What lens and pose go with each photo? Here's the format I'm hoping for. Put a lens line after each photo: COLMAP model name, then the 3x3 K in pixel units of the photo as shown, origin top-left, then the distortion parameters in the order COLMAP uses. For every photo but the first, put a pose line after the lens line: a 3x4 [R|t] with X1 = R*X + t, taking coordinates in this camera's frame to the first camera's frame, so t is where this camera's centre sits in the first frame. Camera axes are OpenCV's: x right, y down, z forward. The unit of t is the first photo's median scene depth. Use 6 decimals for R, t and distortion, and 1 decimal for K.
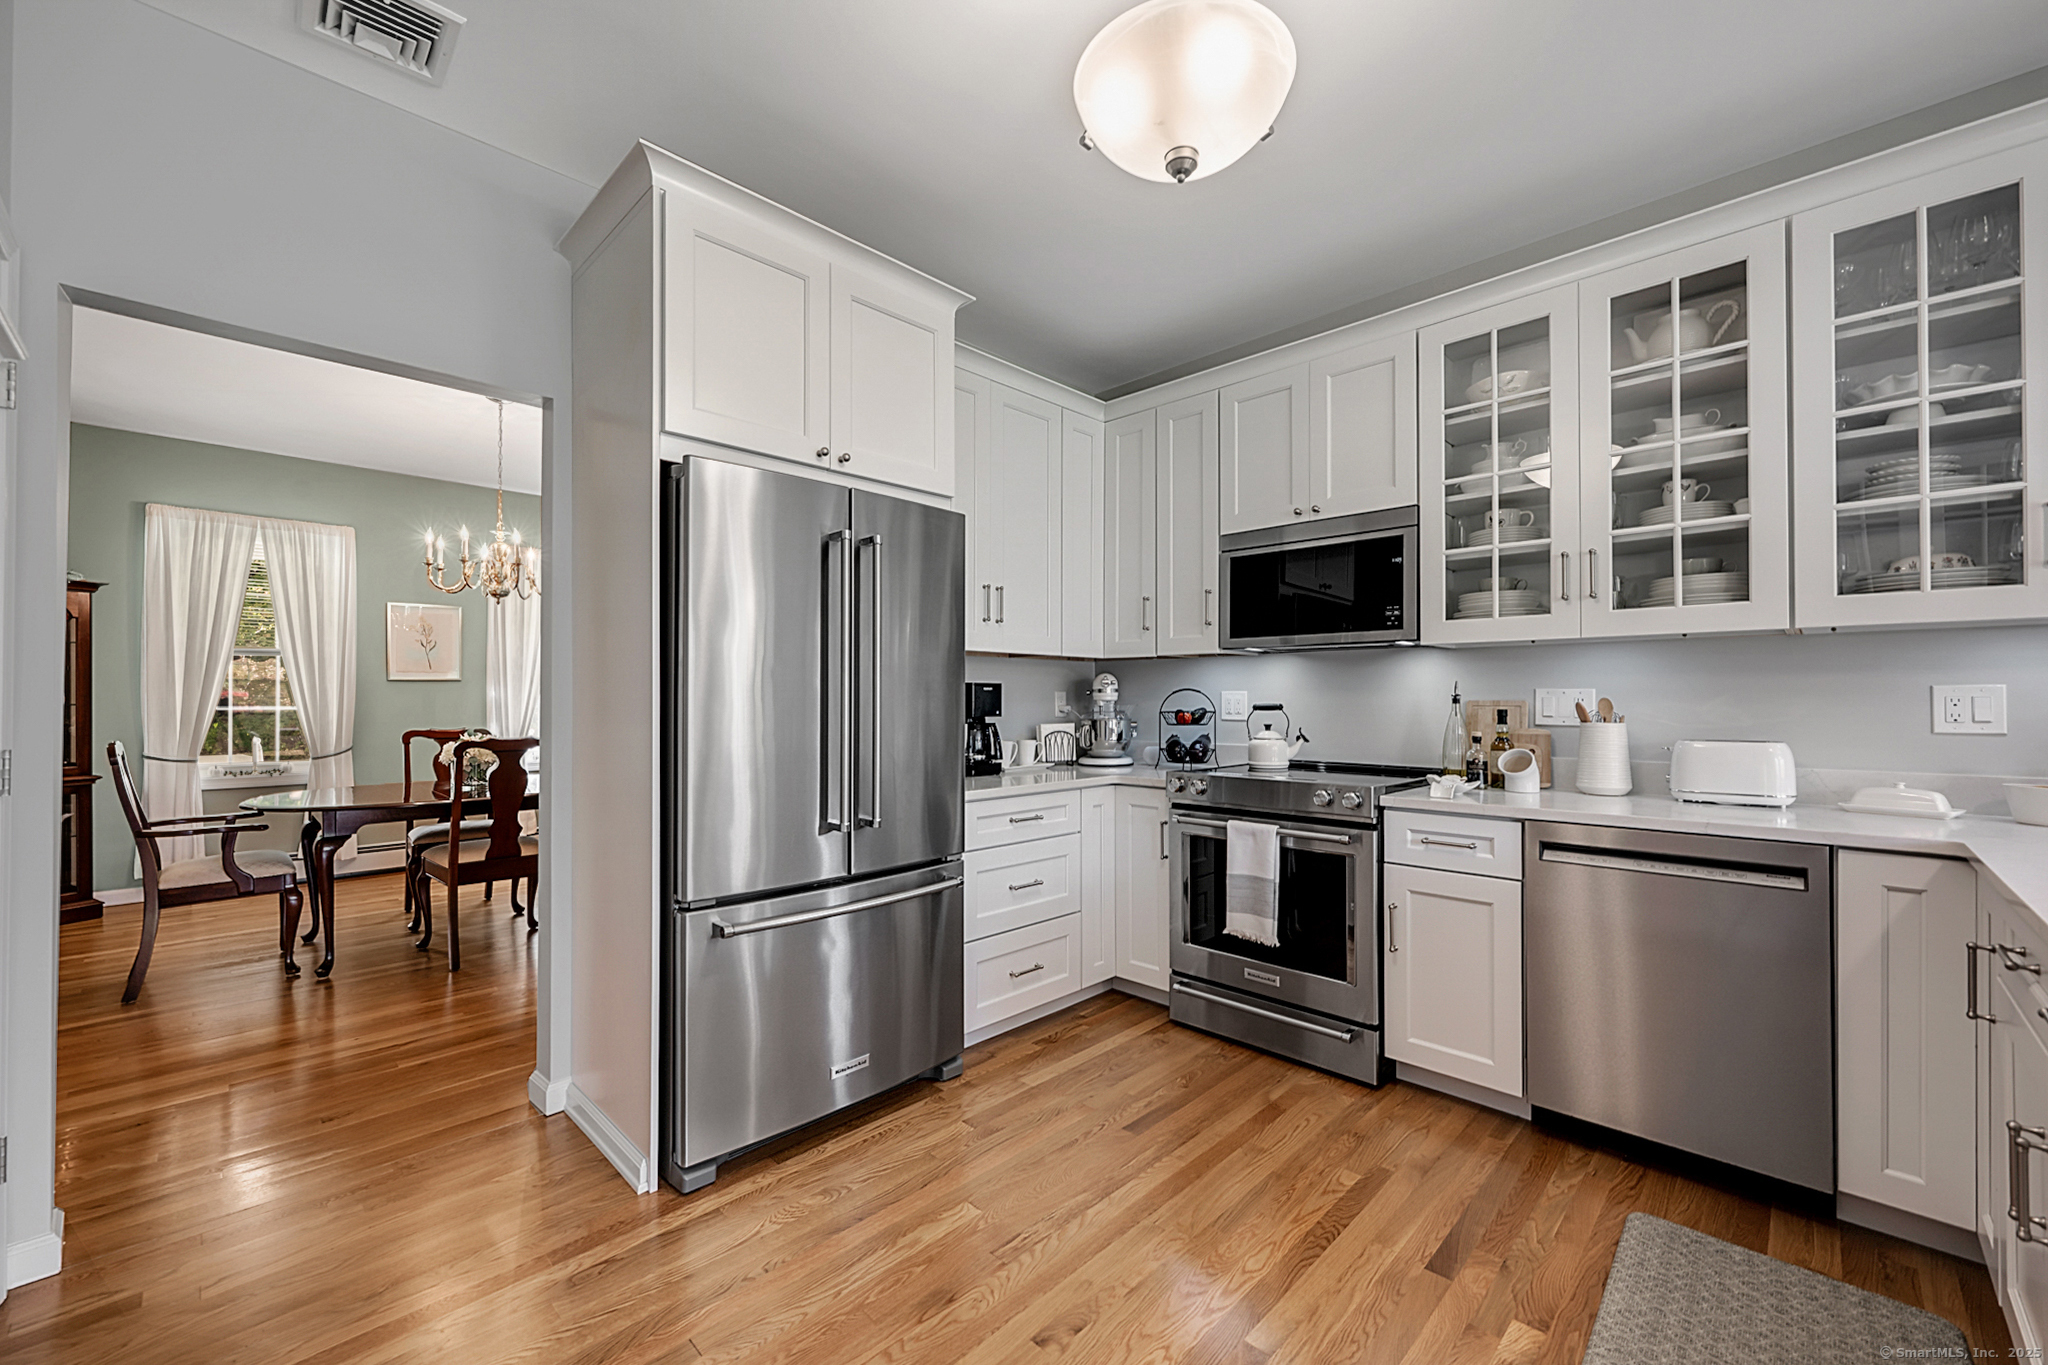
lens RADIAL K [[812.2, 0, 1029.4], [0, 812.2, 694.8], [0, 0, 1]] dist [-0.000902, 0.000123]
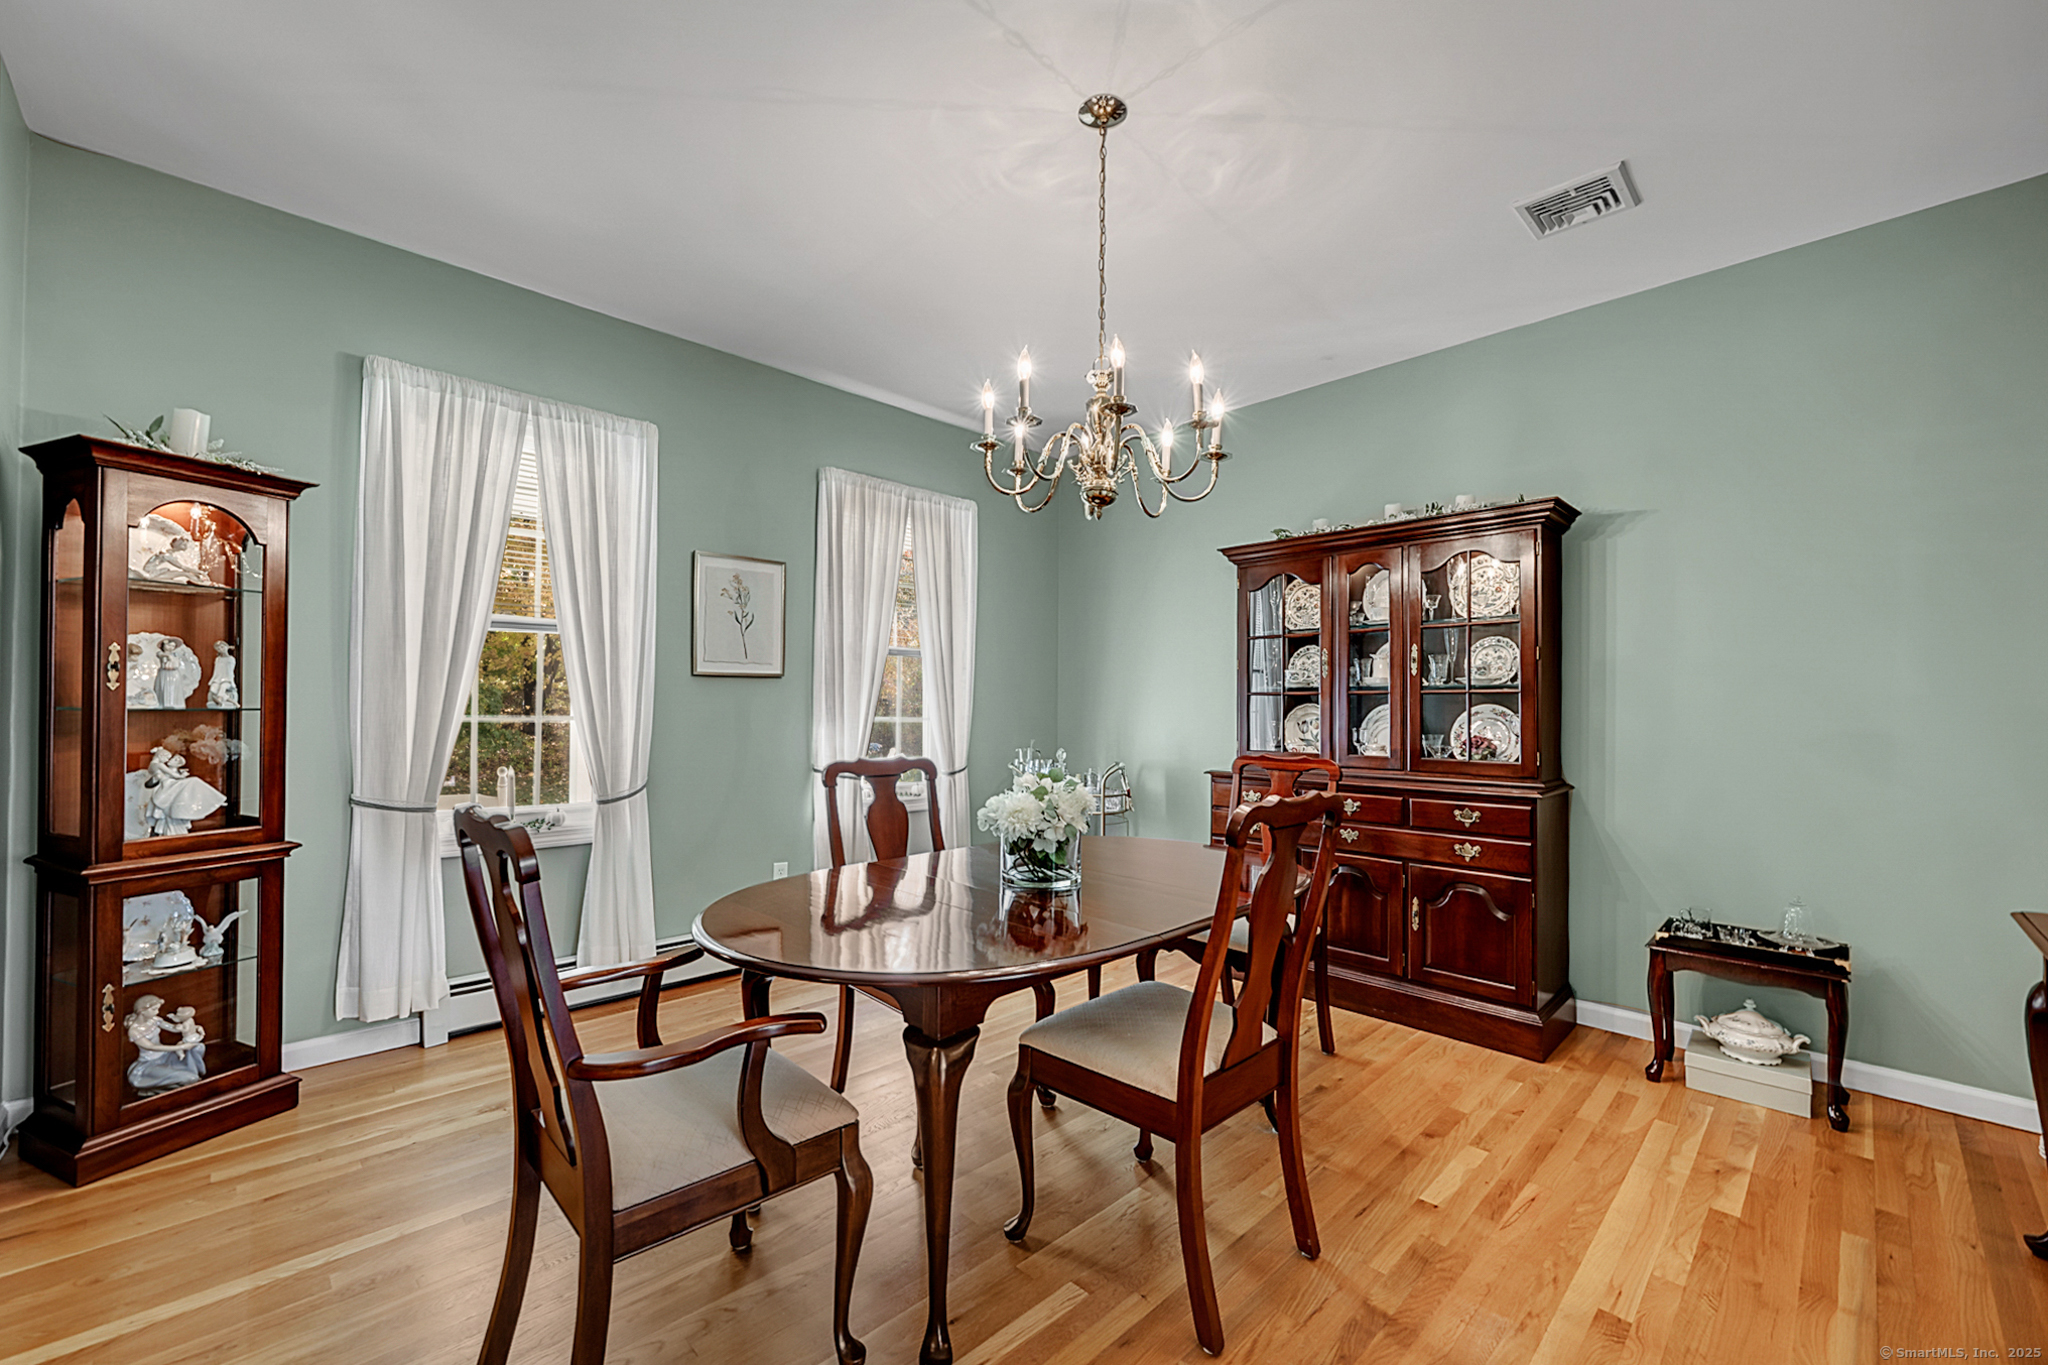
lens RADIAL K [[812.2, 0, 1003.8], [0, 812.2, 700.6], [0, 0, 1]] dist [-0.000902, 0.000123]
pose [[0.999722, 0.008687, -0.021936, -0.599871], [-0.008841, 0.999937, -0.006906, 0.004658], [0.021875, 0.007098, 0.999736, 0.424545]]
